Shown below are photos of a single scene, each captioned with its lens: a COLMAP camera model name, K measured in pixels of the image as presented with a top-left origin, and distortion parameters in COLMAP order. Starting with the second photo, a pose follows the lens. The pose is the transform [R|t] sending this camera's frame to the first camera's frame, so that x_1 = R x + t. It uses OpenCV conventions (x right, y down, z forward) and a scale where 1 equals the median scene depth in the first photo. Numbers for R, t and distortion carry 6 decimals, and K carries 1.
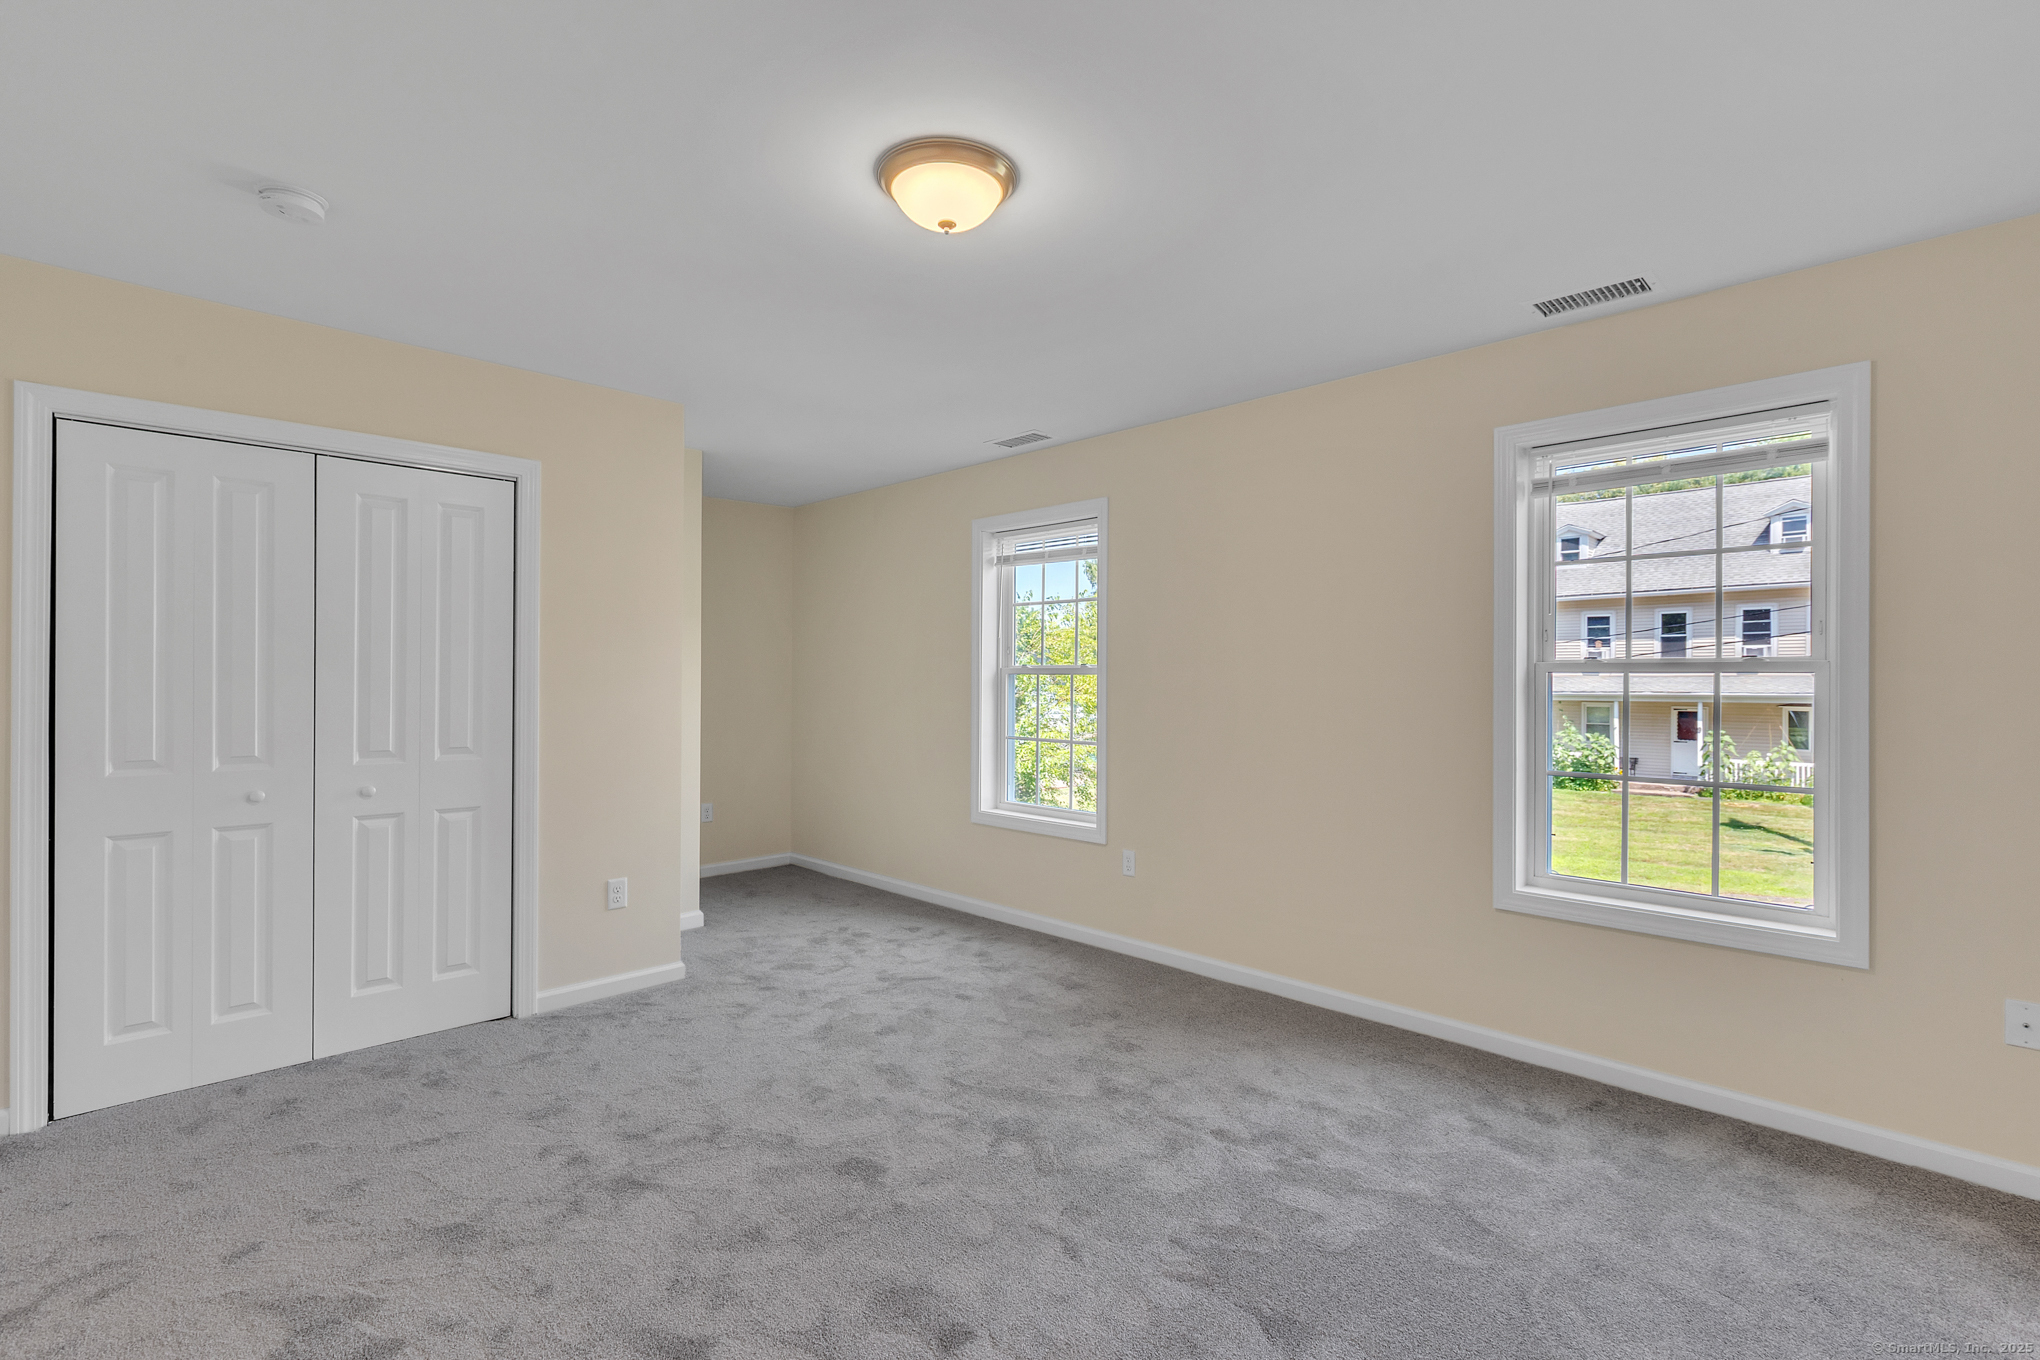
lens RADIAL K [[917.0, 0, 1023.3], [0, 917.0, 675.1], [0, 0, 1]] dist [0.000844, -0.001027]
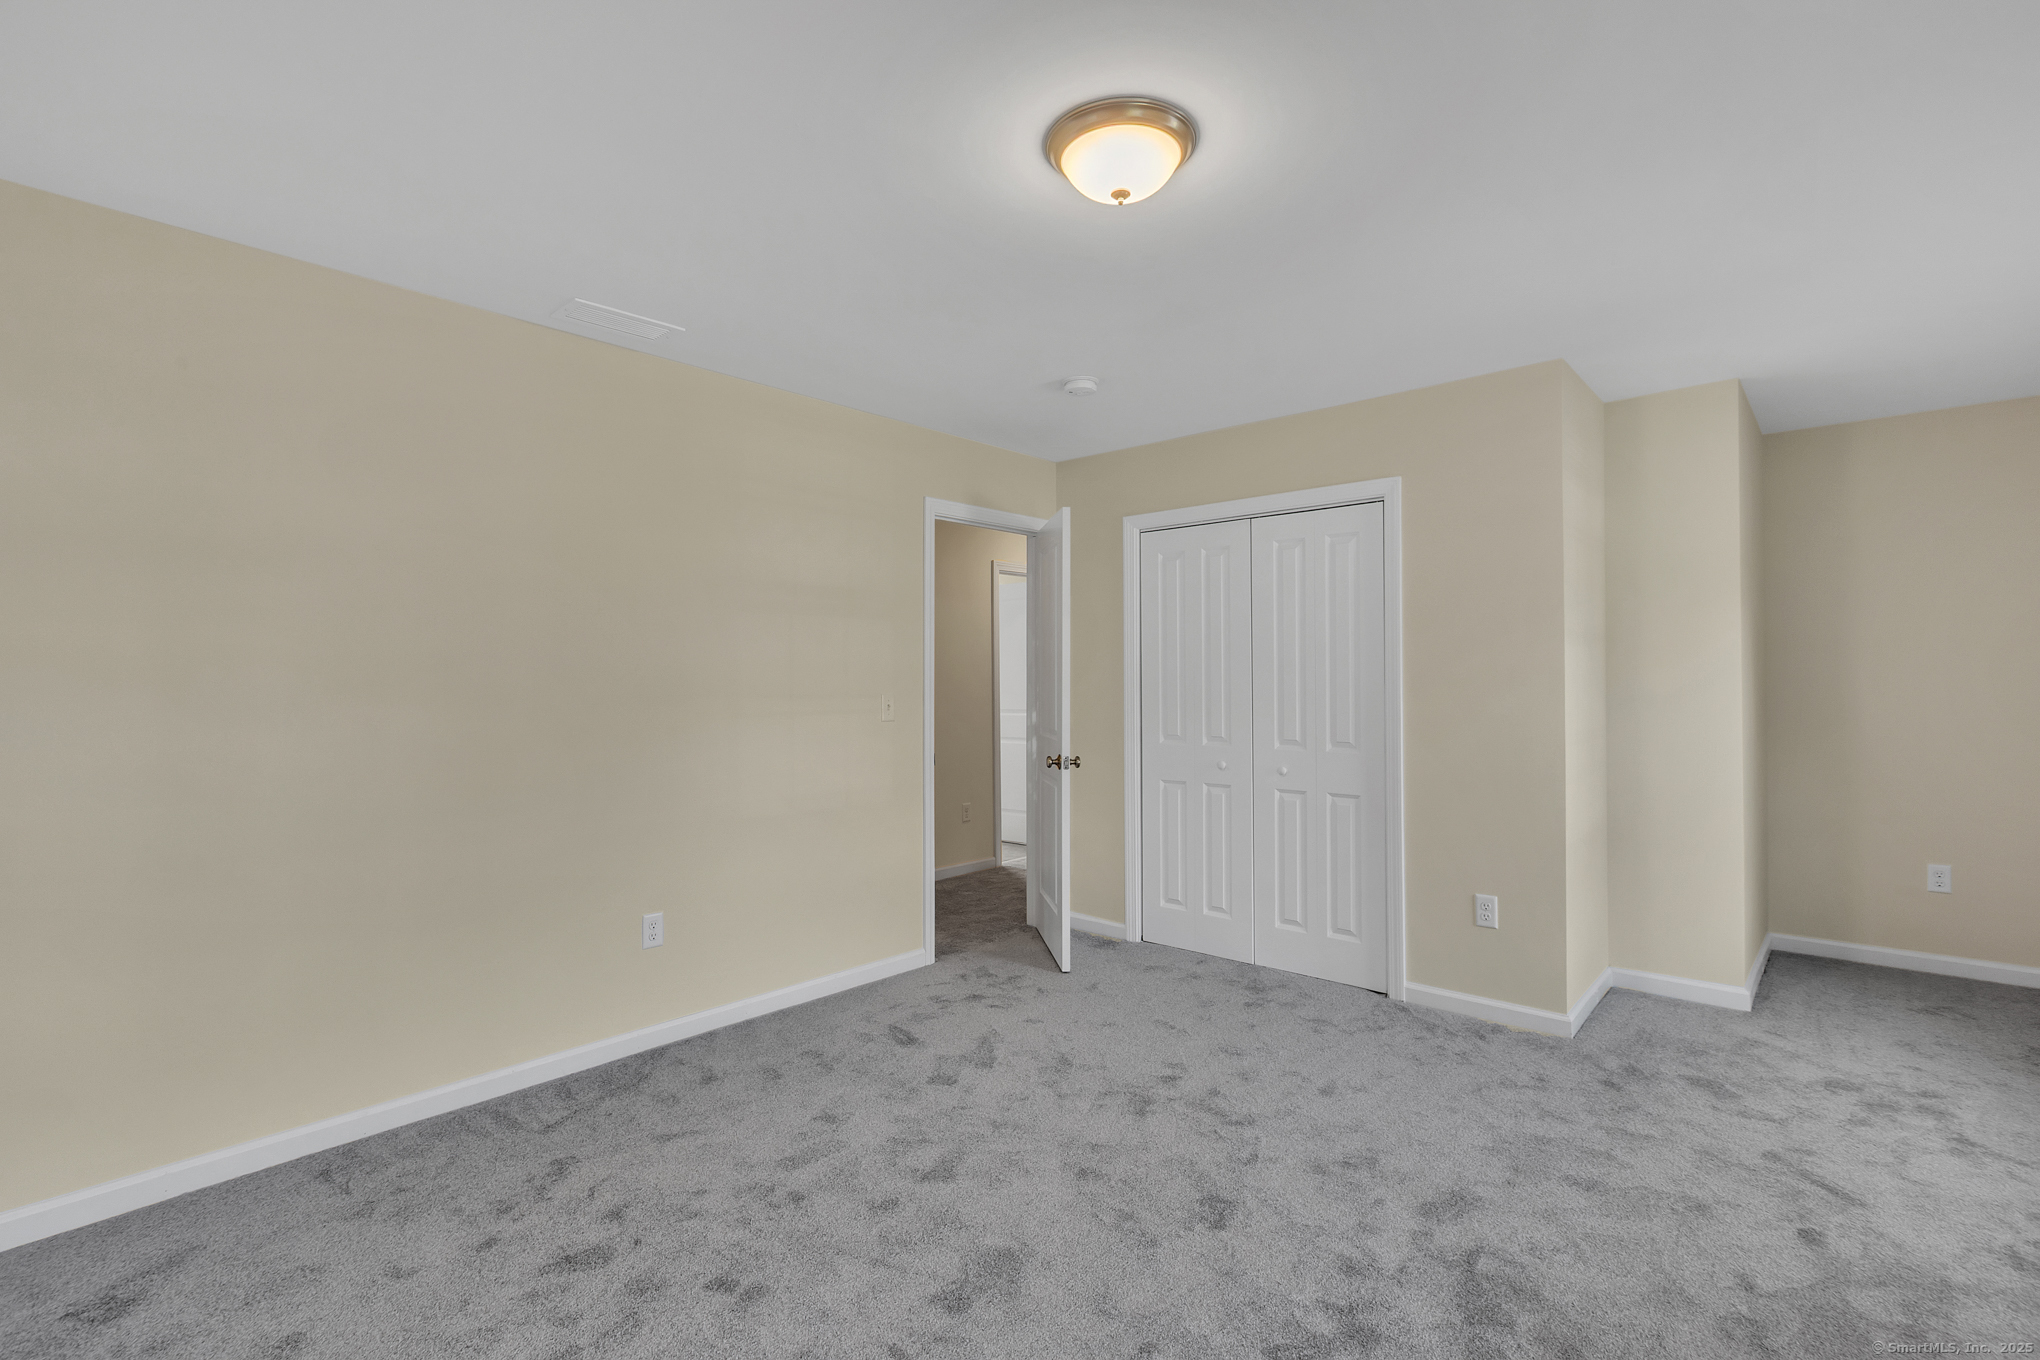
lens RADIAL K [[917.0, 0, 1023.3], [0, 917.0, 675.1], [0, 0, 1]] dist [0.000844, -0.001027]
pose [[0.078259, -0.012081, -0.996860, 0.490703], [0.009326, 0.999892, -0.011386, 0.003446], [0.996889, -0.008406, 0.078363, 0.490772]]
